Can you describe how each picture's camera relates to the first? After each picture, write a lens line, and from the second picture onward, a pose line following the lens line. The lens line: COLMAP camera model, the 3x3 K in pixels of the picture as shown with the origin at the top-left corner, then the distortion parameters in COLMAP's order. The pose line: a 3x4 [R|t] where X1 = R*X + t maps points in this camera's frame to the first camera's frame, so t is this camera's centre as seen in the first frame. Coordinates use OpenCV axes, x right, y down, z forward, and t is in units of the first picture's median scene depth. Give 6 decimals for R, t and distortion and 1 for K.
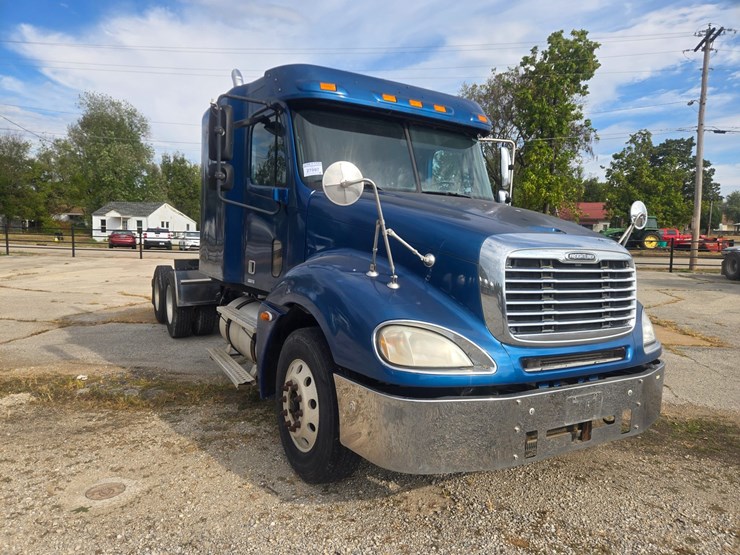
lens RADIAL K [[495.8, 0, 365.4], [0, 495.8, 286.3], [0, 0, 1]] dist [0.078513, -0.056181]
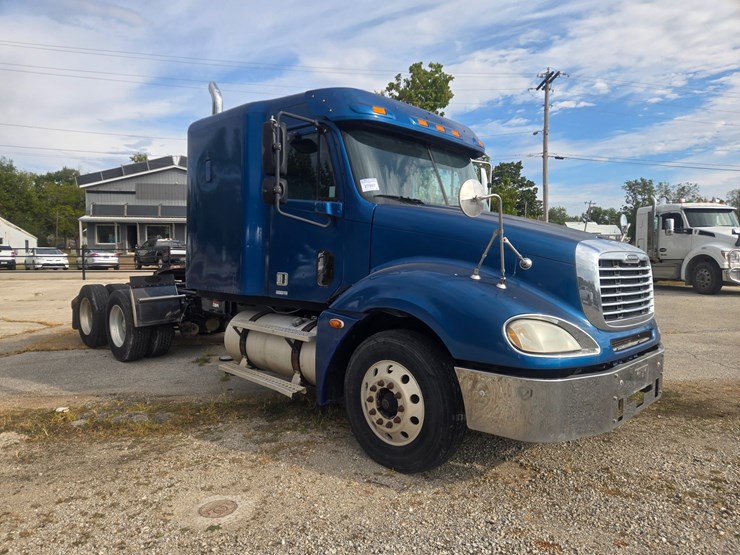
lens RADIAL K [[495.8, 0, 365.9], [0, 495.8, 279.7], [0, 0, 1]] dist [0.078513, -0.056181]
pose [[0.962184, -0.034498, 0.270207, -0.083452], [0.045168, 0.998422, -0.033369, 0.001265], [-0.268629, 0.044312, 0.962224, -0.005655]]
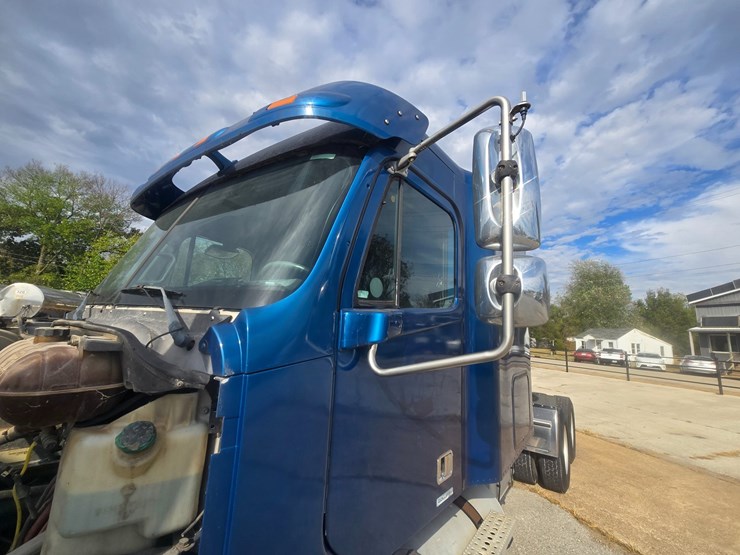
lens RADIAL K [[302.9, 0, 368.4], [0, 302.9, 274.3], [0, 0, 1]] dist [0.000786, -0.000636]
pose [[0.397700, -0.177148, -0.900252, 0.115362], [-0.139028, 0.958220, -0.249973, -0.036194], [0.906921, 0.224575, 0.356456, 0.248128]]
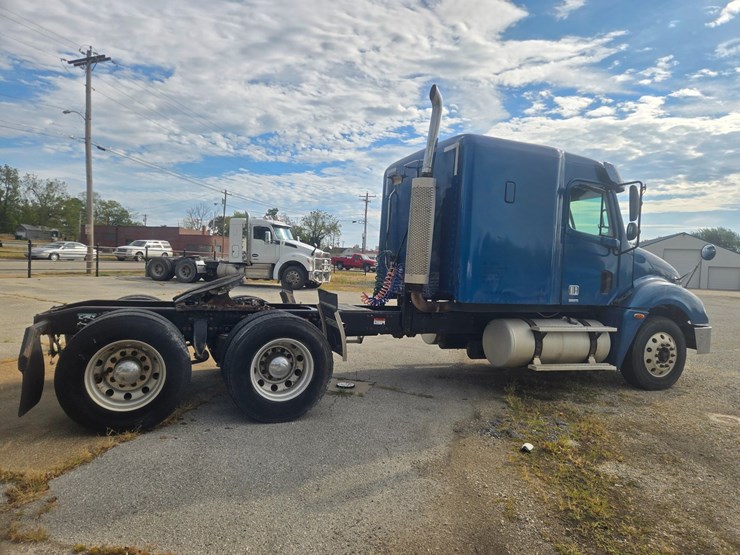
lens RADIAL K [[495.8, 0, 373.3], [0, 495.8, 286.7], [0, 0, 1]] dist [0.078513, -0.056181]
pose [[0.118684, -0.065123, 0.990794, -0.406111], [0.056812, 0.996658, 0.058703, -0.039223], [-0.991305, 0.049322, 0.121987, 0.338820]]
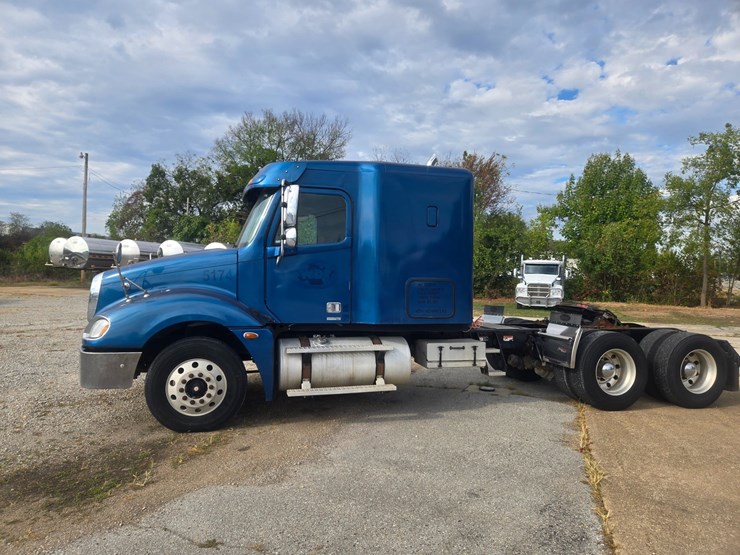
lens RADIAL K [[495.8, 0, 359.0], [0, 495.8, 284.1], [0, 0, 1]] dist [0.078513, -0.056181]
pose [[-0.265085, -0.019714, -0.964023, 0.337439], [-0.129607, 0.991446, 0.015365, -0.032488], [0.955475, 0.129017, -0.265373, 0.398712]]
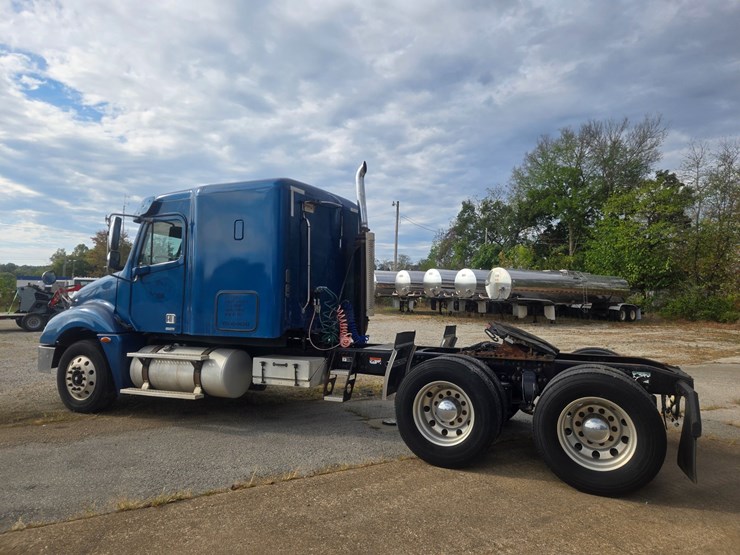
lens RADIAL K [[495.8, 0, 366.2], [0, 495.8, 275.2], [0, 0, 1]] dist [0.078513, -0.056181]
pose [[-0.816270, -0.064637, -0.574043, 0.134661], [-0.093037, 0.995458, 0.020207, -0.060930], [0.570129, 0.069901, -0.818576, 0.664145]]
